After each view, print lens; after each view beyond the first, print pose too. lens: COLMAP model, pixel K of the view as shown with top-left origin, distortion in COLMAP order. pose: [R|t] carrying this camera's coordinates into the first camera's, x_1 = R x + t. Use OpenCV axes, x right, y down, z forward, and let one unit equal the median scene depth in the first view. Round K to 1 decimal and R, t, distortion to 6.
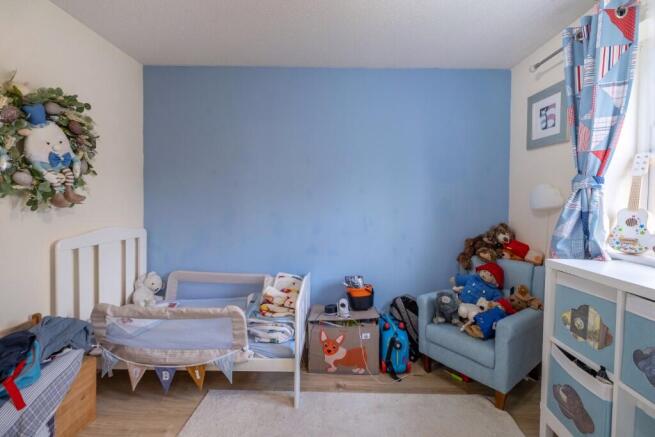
lens RADIAL K [[296.2, 0, 329.1], [0, 296.2, 212.2], [0, 0, 1]] dist [-0.000839, -0.000118]
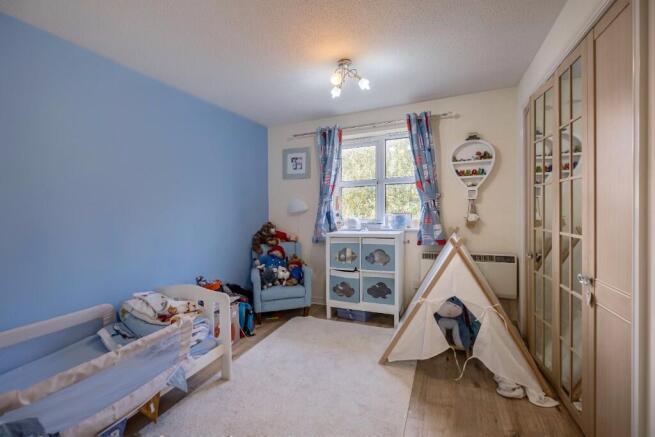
lens RADIAL K [[283.6, 0, 326.1], [0, 283.6, 233.8], [0, 0, 1]] dist [-0.000169, 0.000015]
pose [[0.369157, -0.105186, 0.923395, -0.931027], [0.067403, 0.993988, 0.086281, -0.016797], [-0.926919, 0.030388, 0.374028, 0.161131]]
